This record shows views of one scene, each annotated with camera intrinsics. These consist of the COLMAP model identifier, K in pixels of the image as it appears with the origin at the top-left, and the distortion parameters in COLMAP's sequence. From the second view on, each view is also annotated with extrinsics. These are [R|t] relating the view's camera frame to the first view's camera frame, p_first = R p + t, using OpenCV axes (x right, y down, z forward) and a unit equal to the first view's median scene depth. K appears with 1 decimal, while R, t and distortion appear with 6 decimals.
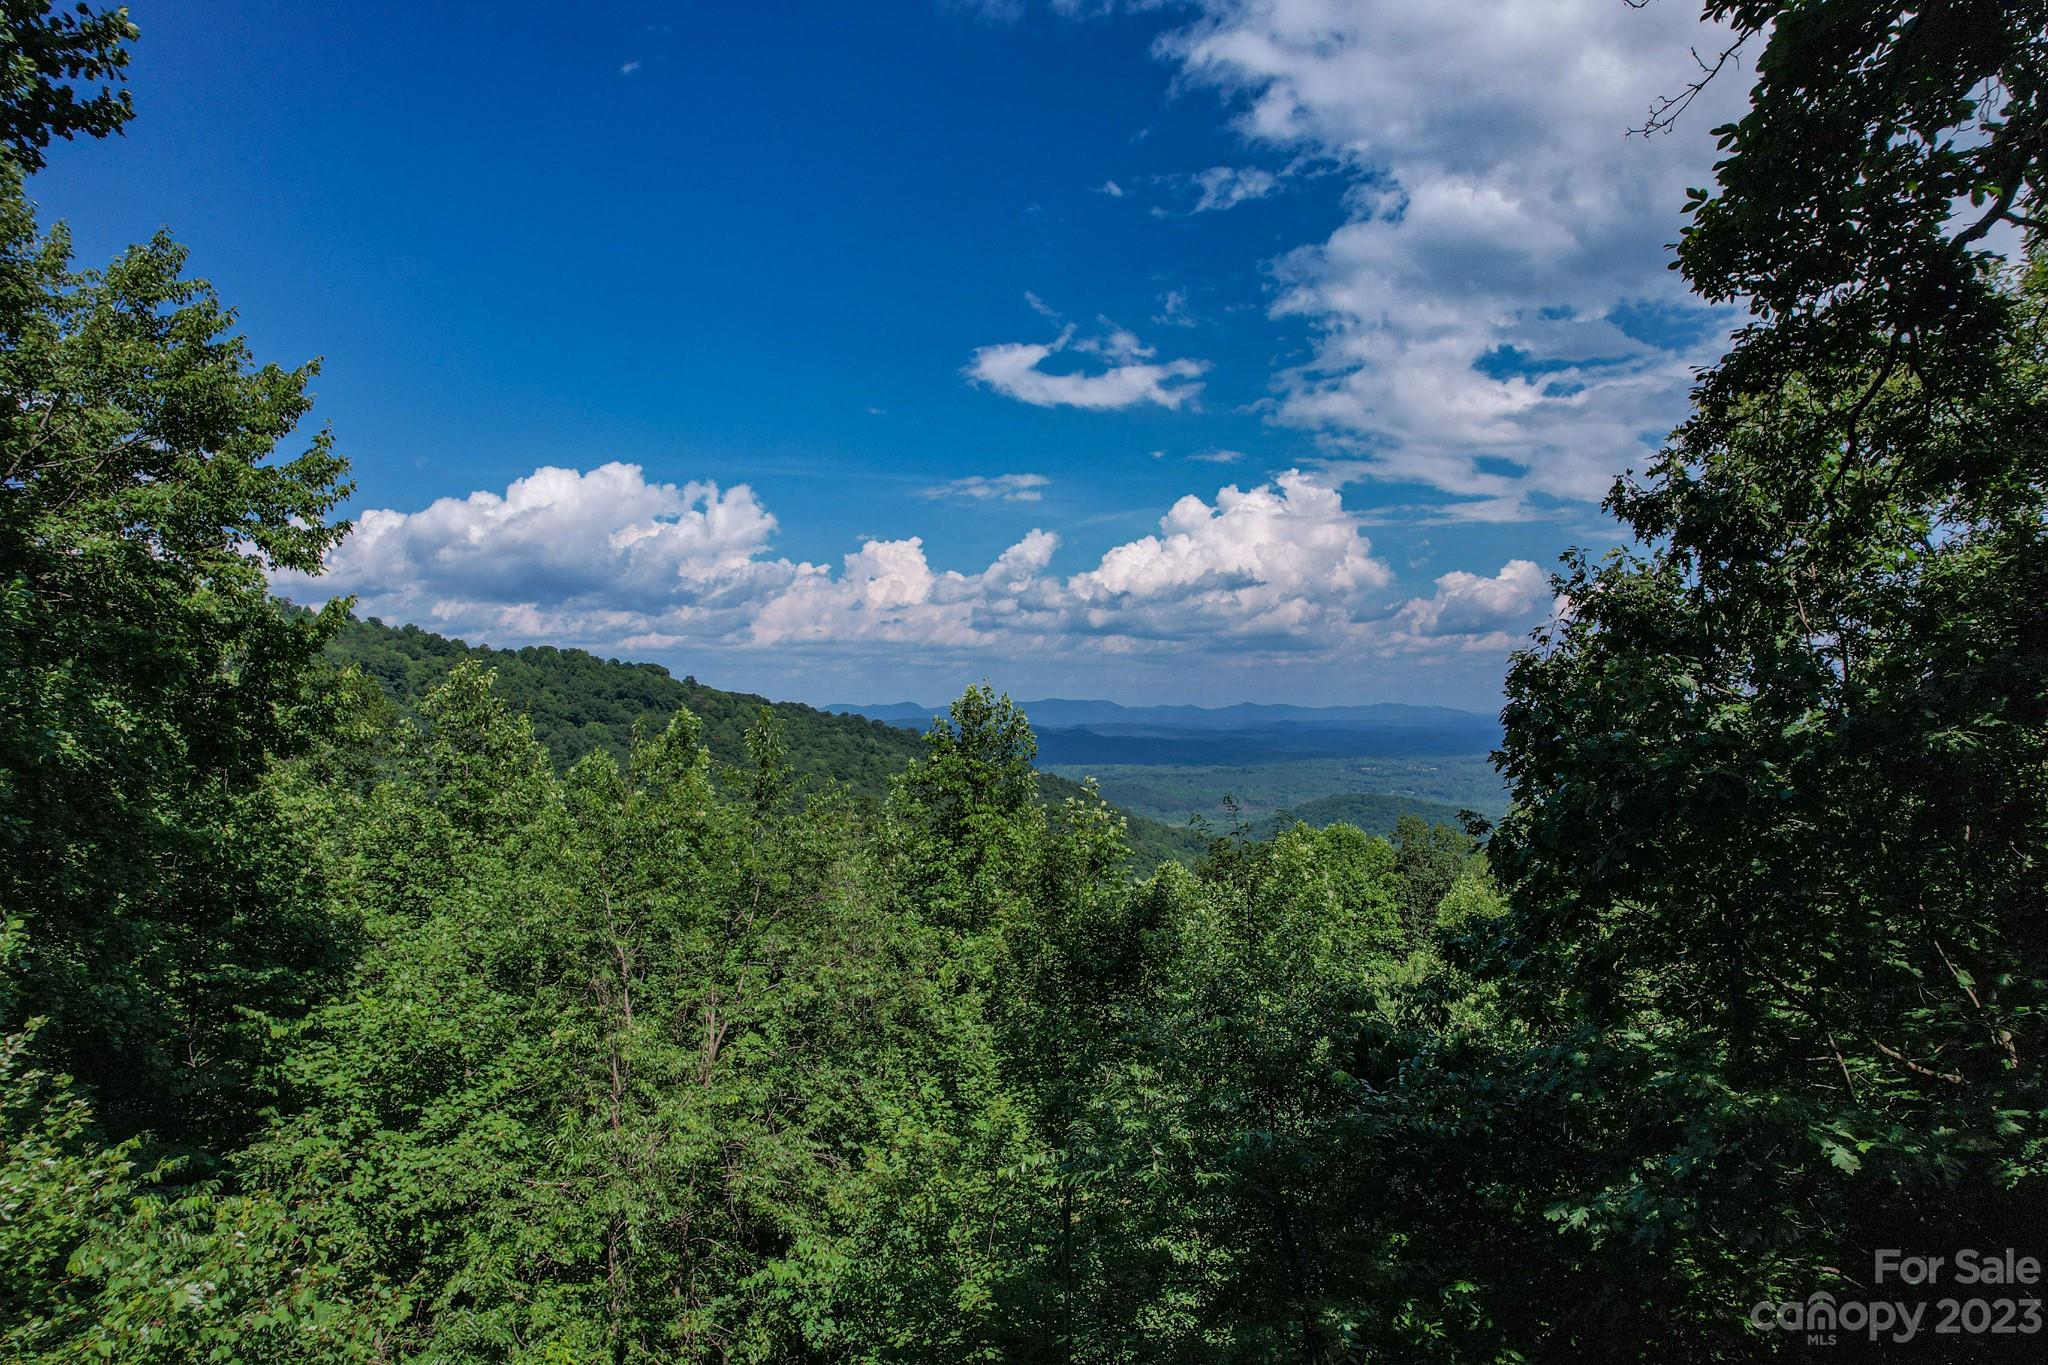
lens RADIAL K [[1366.2, 0, 1024.0], [0, 1366.2, 682.5], [0, 0, 1]] dist [-0.057646, 0.077104]
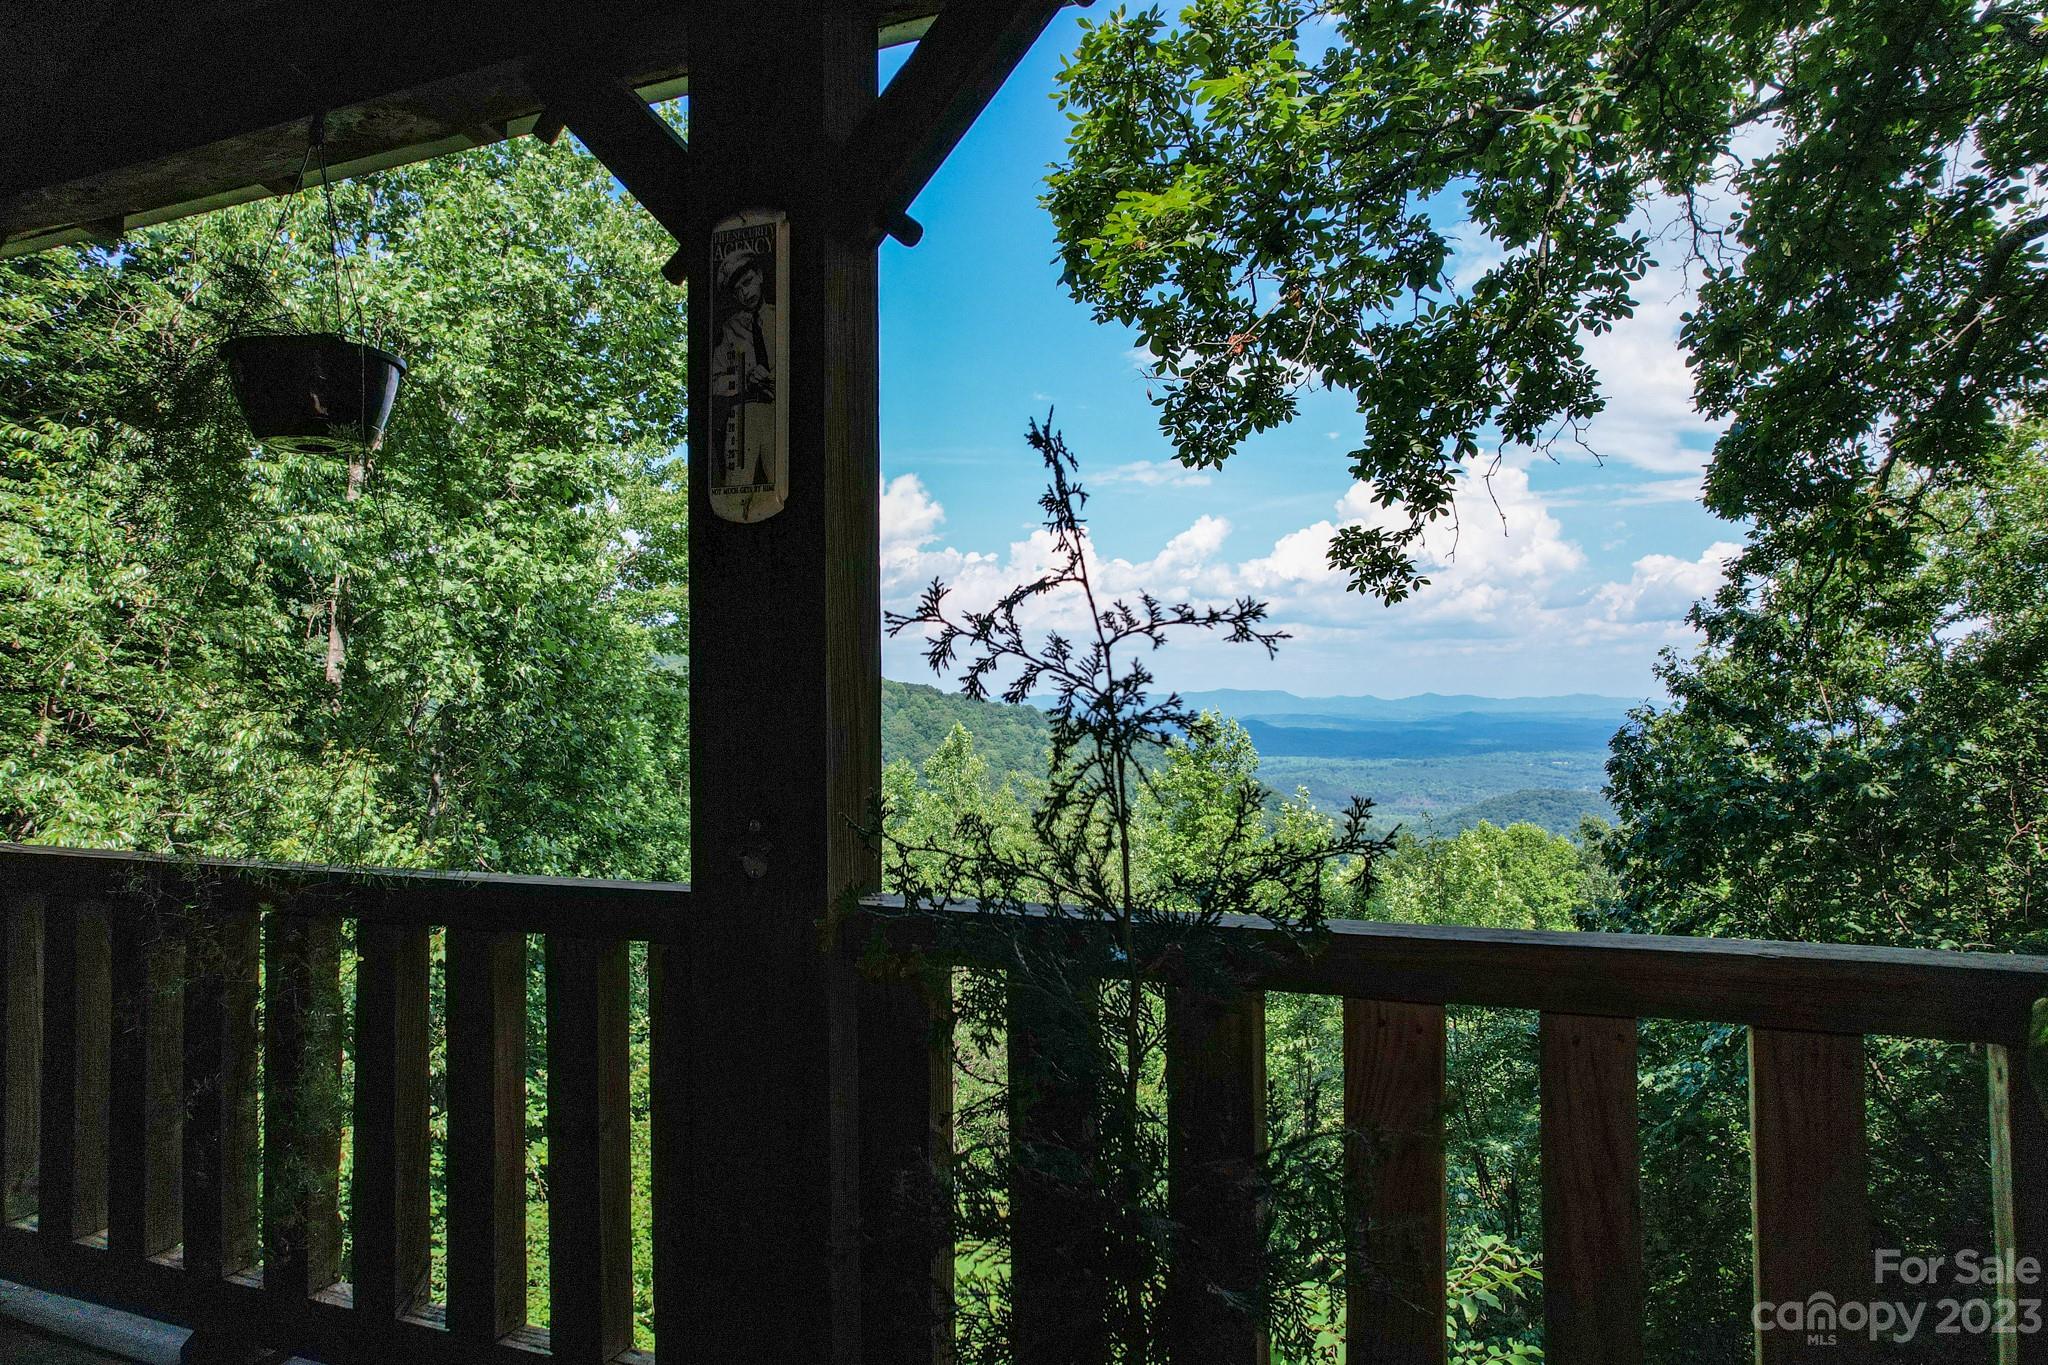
lens RADIAL K [[1366.2, 0, 1024.0], [0, 1366.2, 682.5], [0, 0, 1]] dist [-0.057646, 0.077104]
pose [[0.991943, -0.000796, -0.126681, -0.102332], [0.001441, 0.999986, 0.005002, -0.068520], [0.126676, -0.005144, 0.991931, -0.549332]]
